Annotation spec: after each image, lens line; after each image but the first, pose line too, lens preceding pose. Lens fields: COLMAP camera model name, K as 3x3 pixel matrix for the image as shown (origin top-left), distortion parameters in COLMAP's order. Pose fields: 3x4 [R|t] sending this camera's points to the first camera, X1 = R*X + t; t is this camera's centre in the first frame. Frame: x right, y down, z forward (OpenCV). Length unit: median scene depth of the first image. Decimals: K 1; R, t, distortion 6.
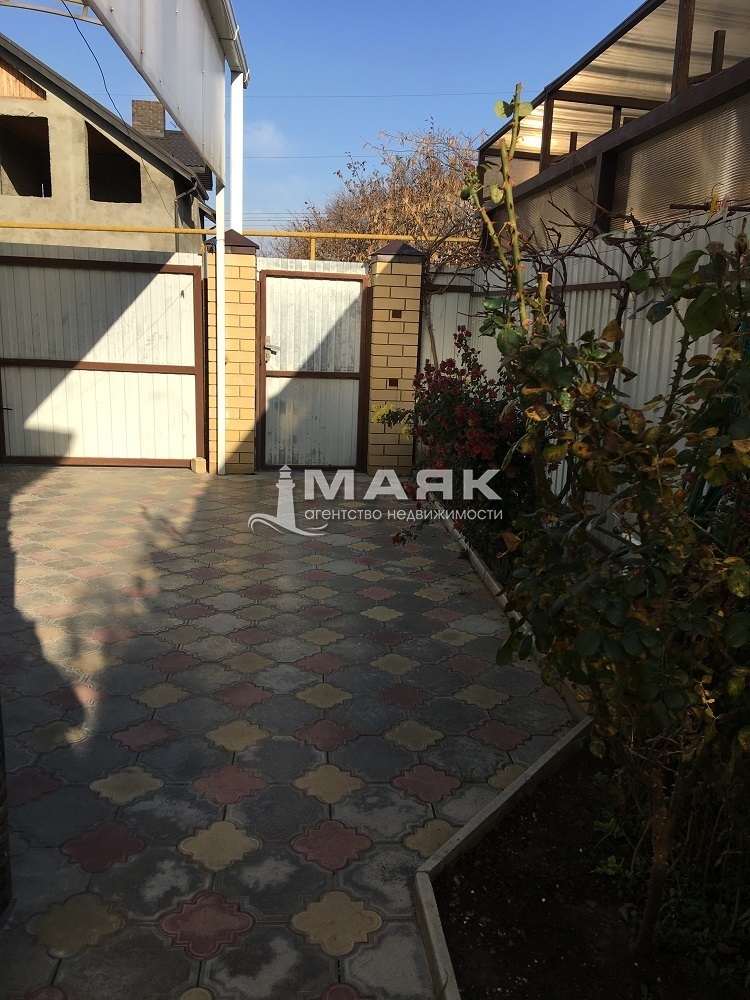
lens RADIAL K [[852.9, 0, 376.9], [0, 852.9, 496.5], [0, 0, 1]] dist [0.091659, -0.116648]
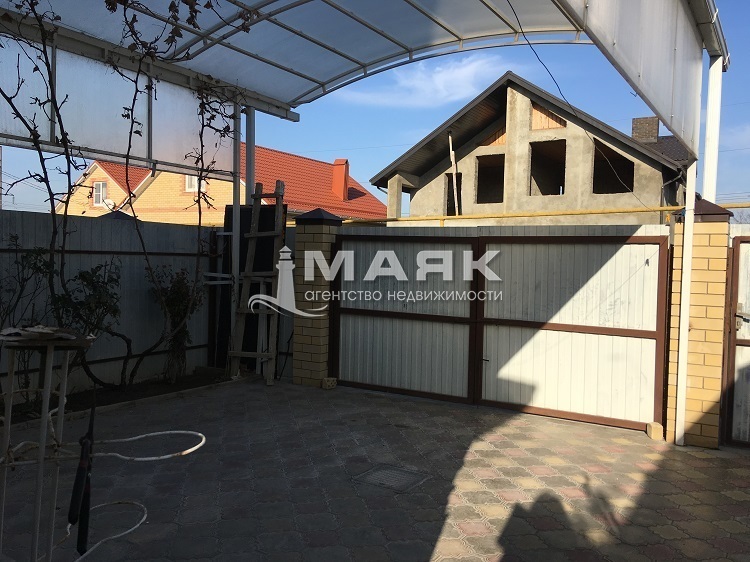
lens RADIAL K [[639.7, 0, 376.3], [0, 639.7, 283.1], [0, 0, 1]] dist [0.091659, -0.116648]
pose [[0.801993, 0.002559, -0.597328, -0.020026], [-0.119241, 0.980550, -0.155897, -0.049060], [0.585310, 0.196255, 0.786699, 0.194017]]
